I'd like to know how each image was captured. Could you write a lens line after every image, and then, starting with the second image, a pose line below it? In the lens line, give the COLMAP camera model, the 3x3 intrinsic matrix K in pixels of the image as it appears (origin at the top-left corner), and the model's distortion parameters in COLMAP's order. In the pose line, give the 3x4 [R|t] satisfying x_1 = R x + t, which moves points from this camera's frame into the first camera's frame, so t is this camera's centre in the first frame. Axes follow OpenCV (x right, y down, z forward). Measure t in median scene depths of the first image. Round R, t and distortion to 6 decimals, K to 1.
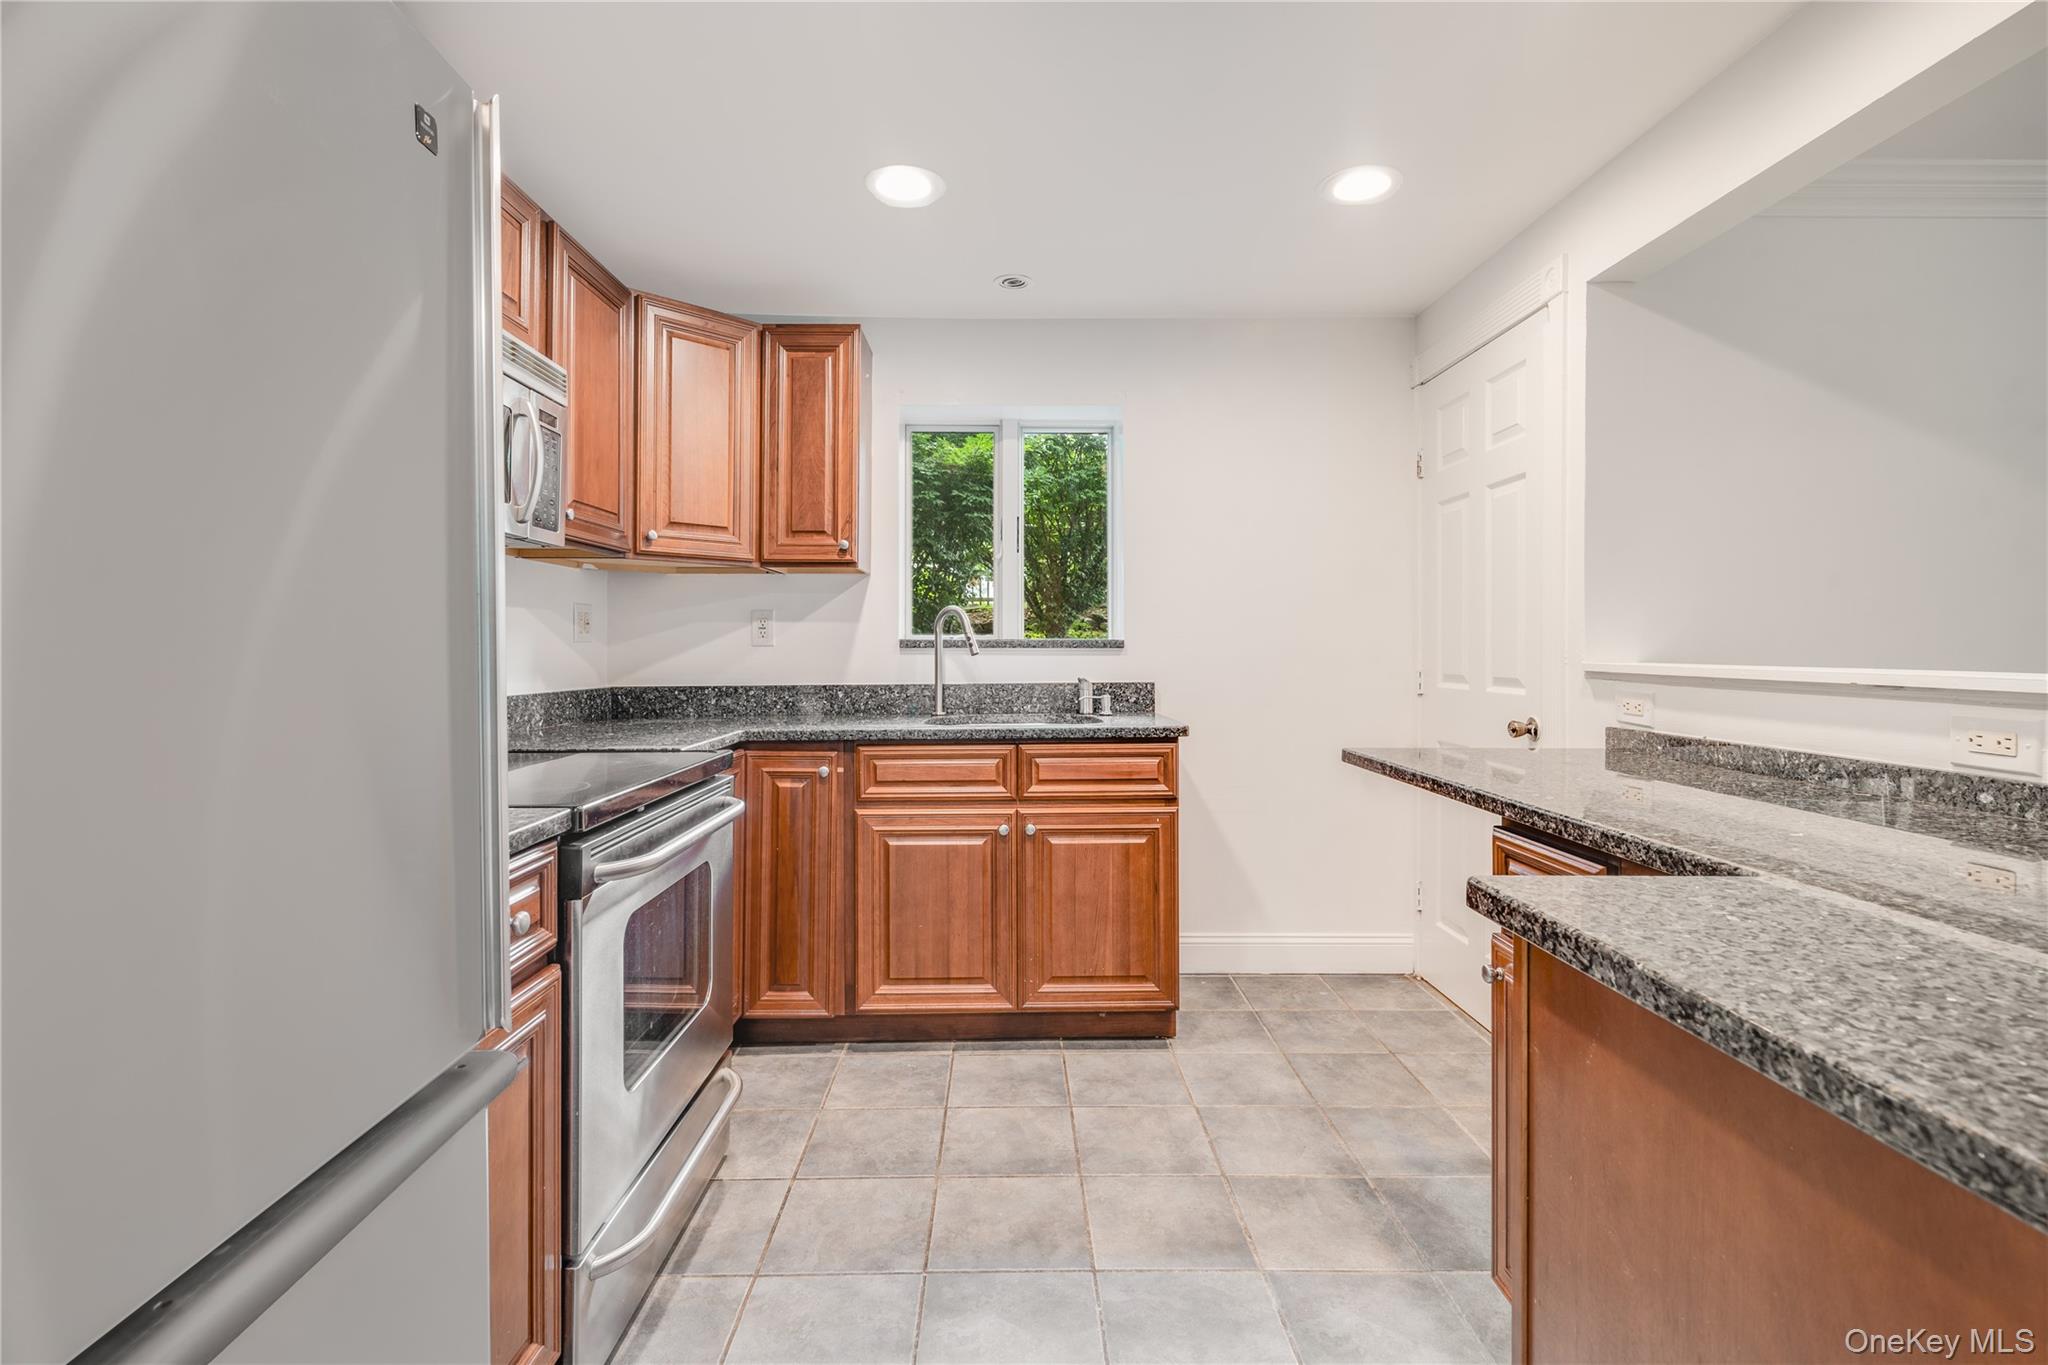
lens RADIAL K [[974.1, 0, 1011.9], [0, 974.1, 631.8], [0, 0, 1]] dist [-0.000597, 0.001472]
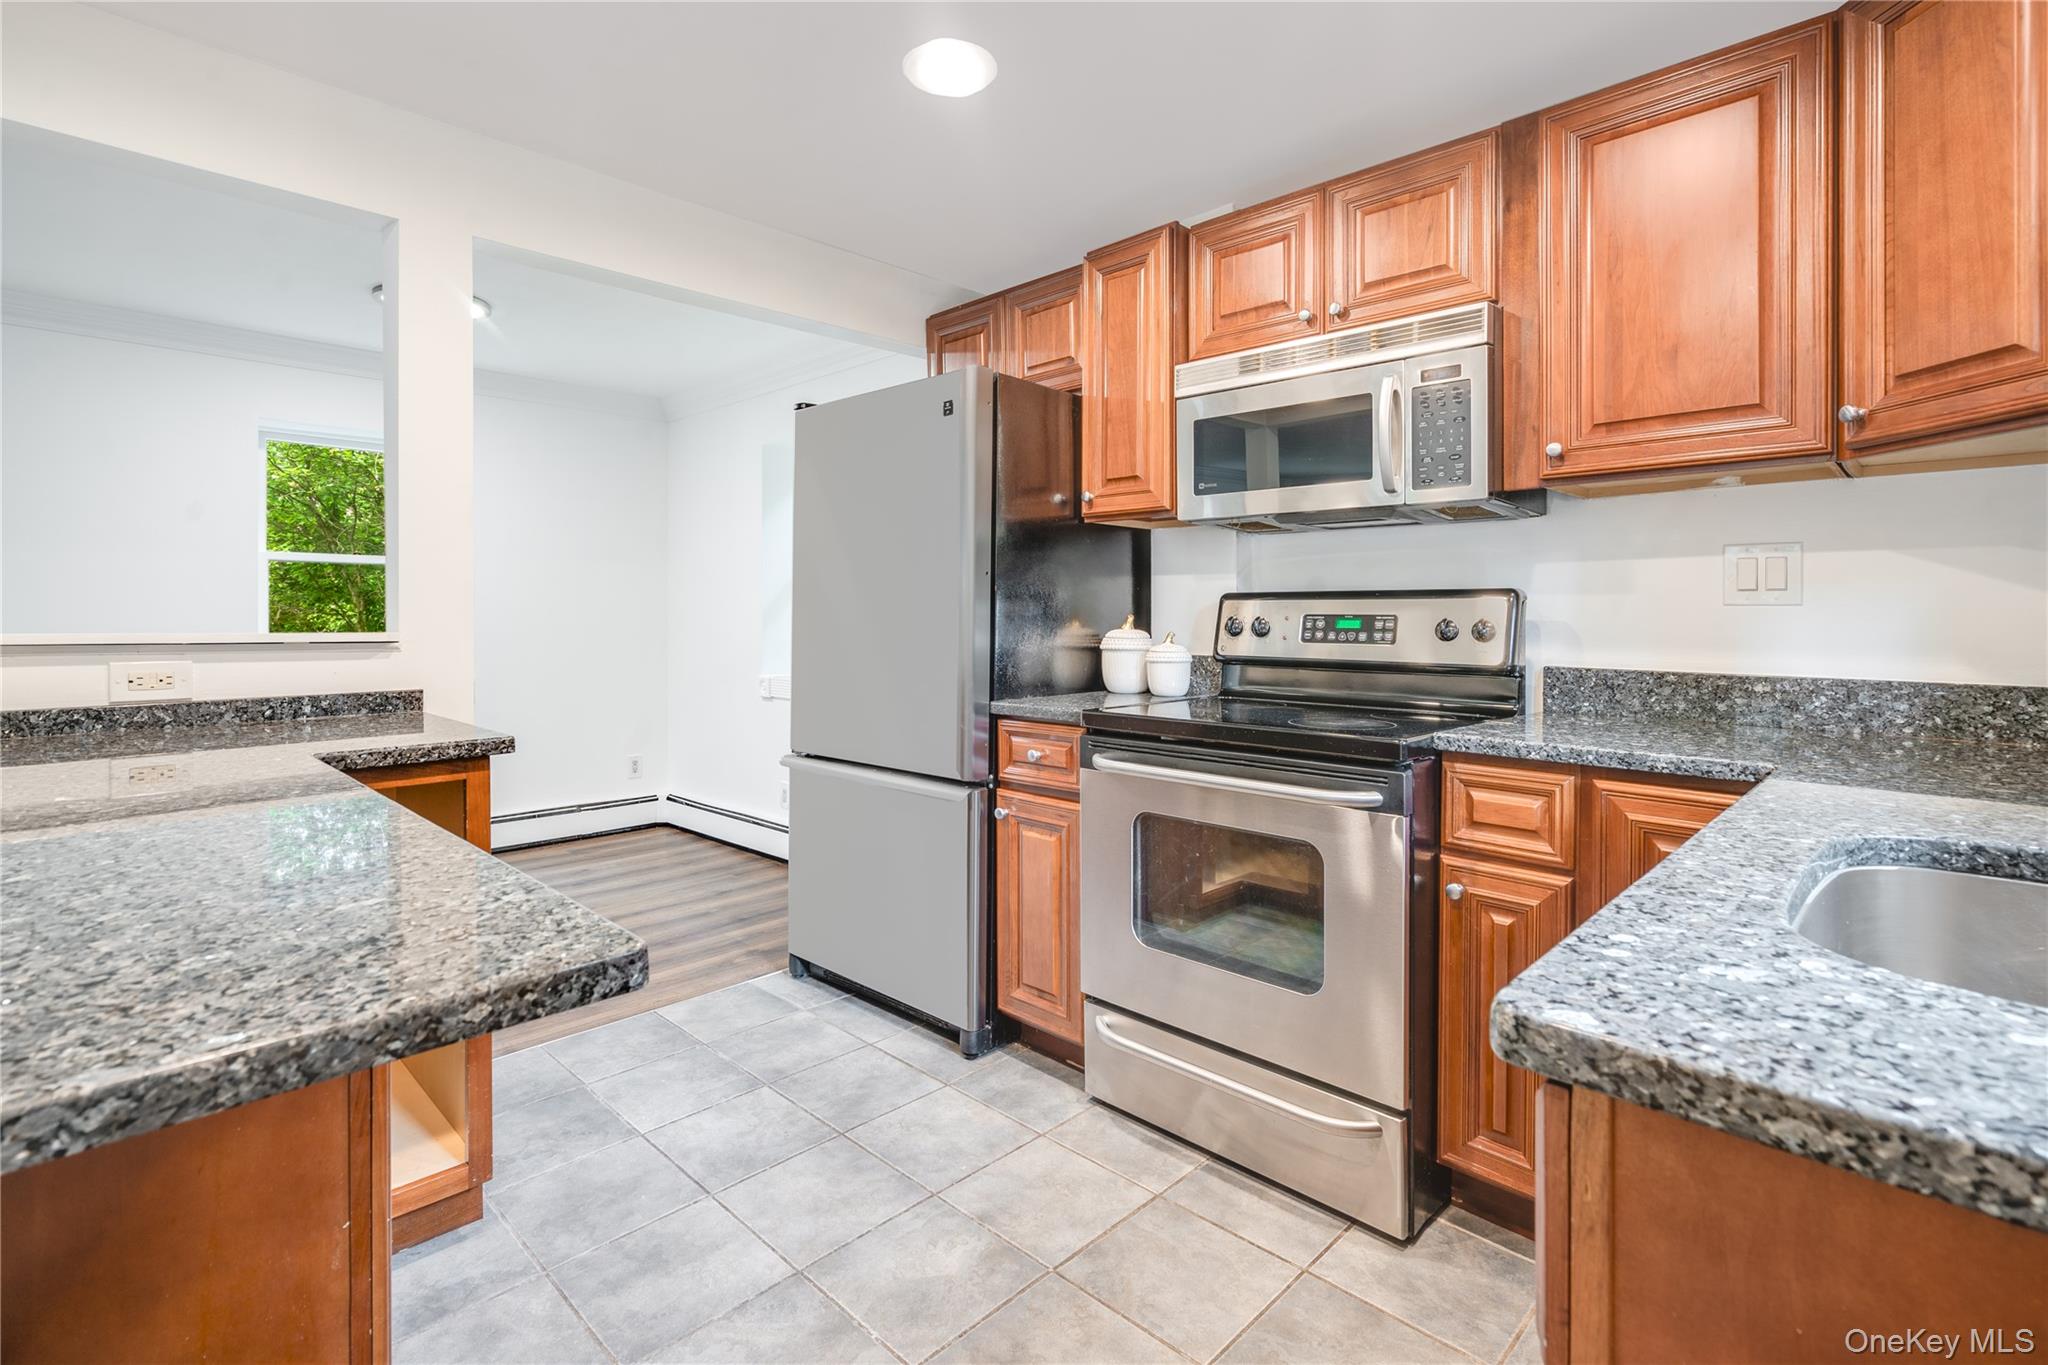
lens RADIAL K [[974.1, 0, 998.5], [0, 974.1, 623.5], [0, 0, 1]] dist [-0.000597, 0.001472]
pose [[-0.715854, -0.005302, -0.698230, 0.366450], [-0.004308, 0.999986, -0.003176, 0.026678], [0.698237, 0.000734, -0.715866, 0.996574]]
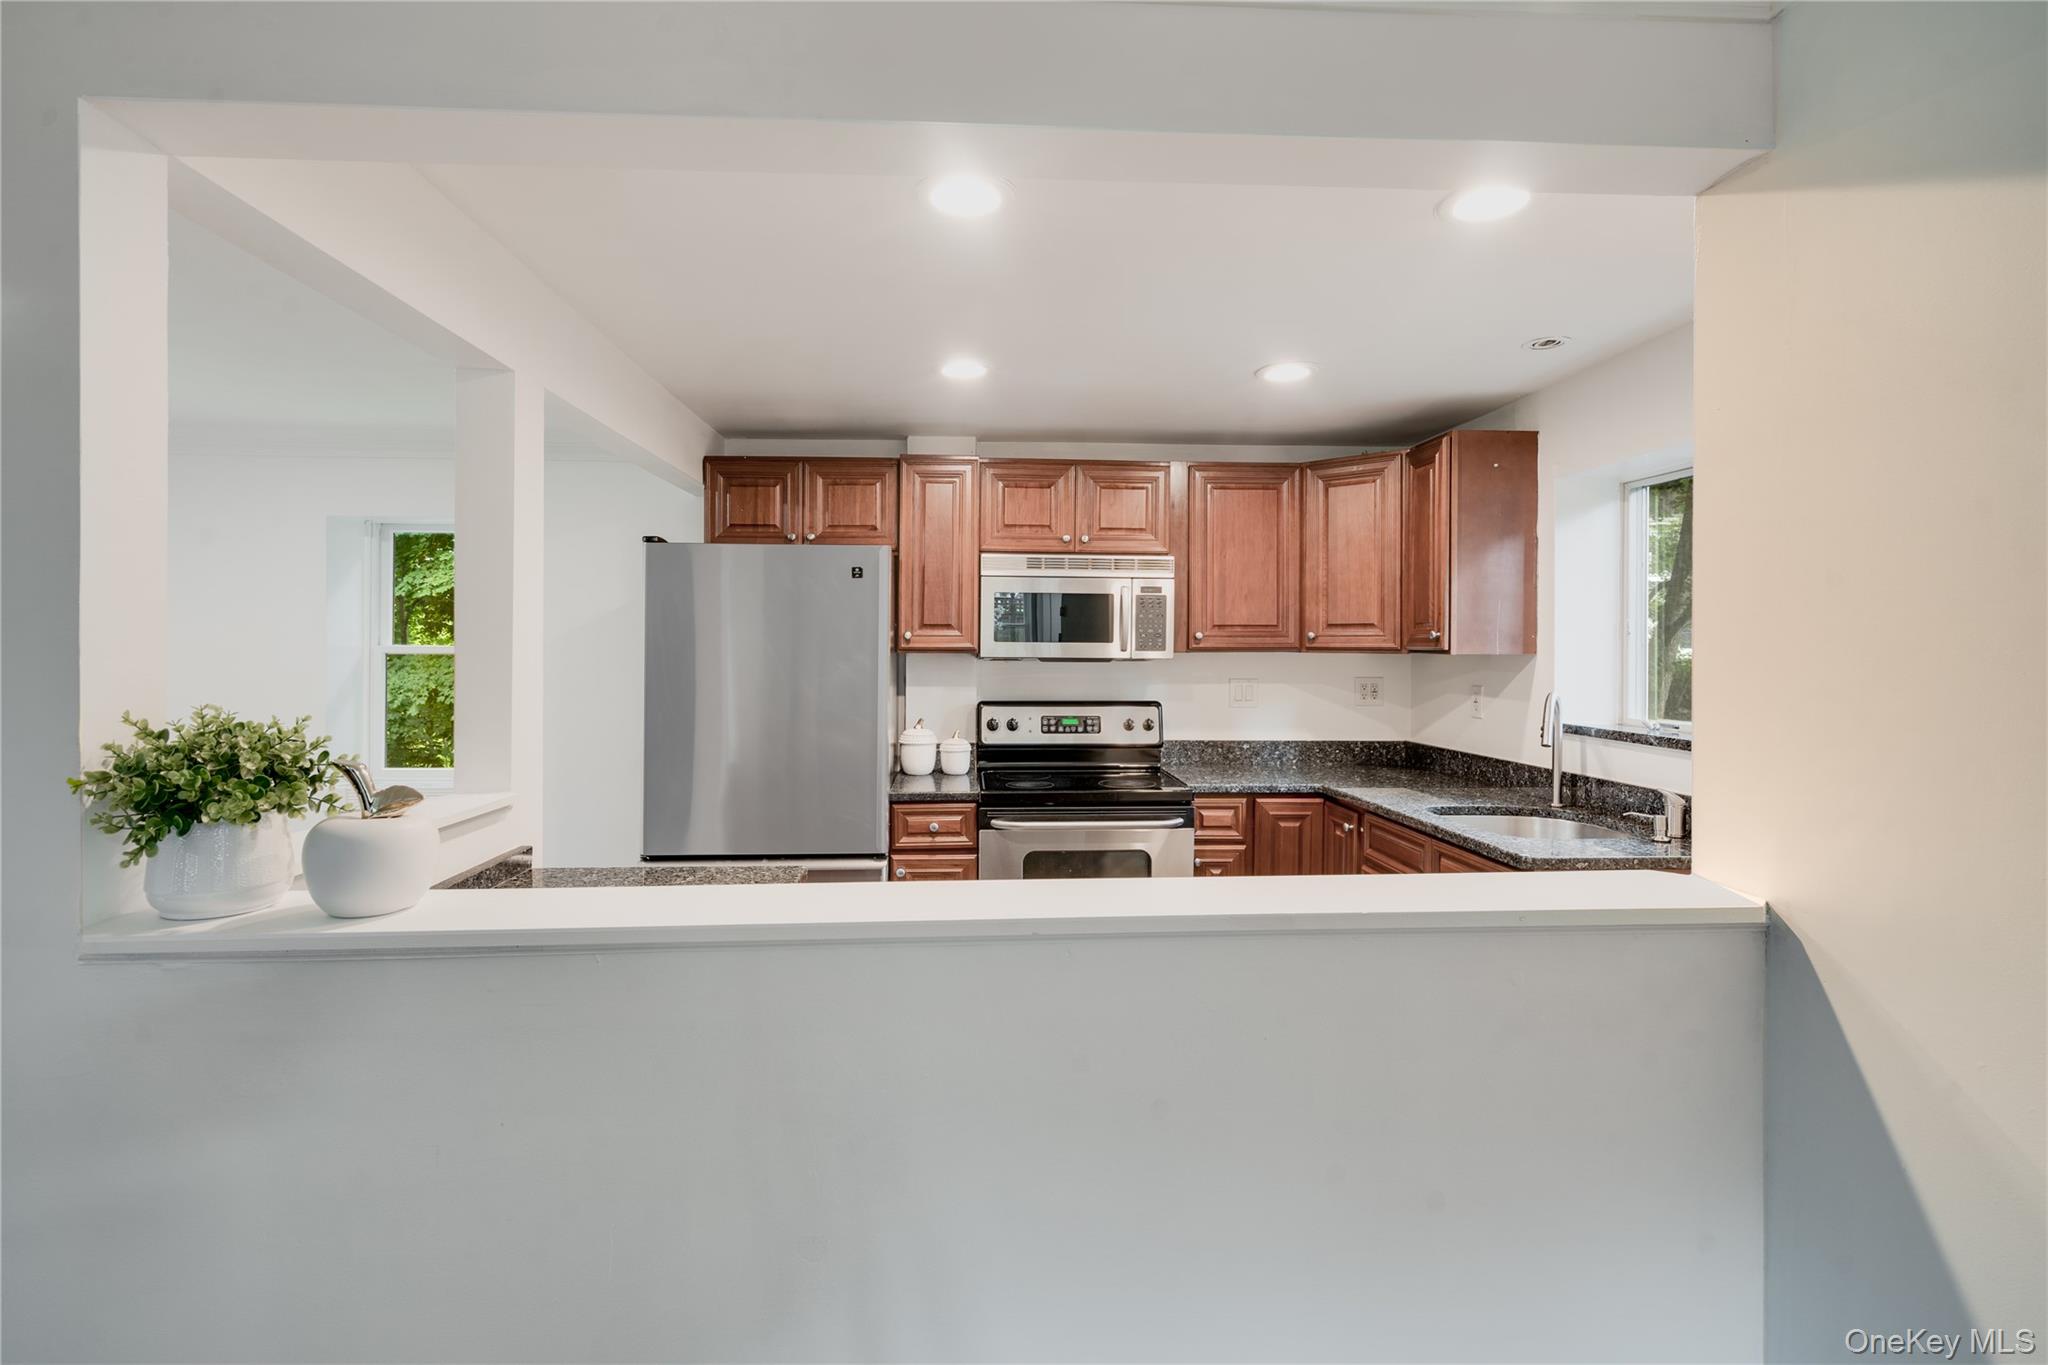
lens RADIAL K [[974.1, 0, 1005.5], [0, 974.1, 650.2], [0, 0, 1]] dist [-0.000597, 0.001472]
pose [[0.058934, -0.006255, -0.998242, 0.938638], [0.006847, 0.999959, -0.005862, -0.068738], [0.998238, -0.006490, 0.058974, 0.450865]]
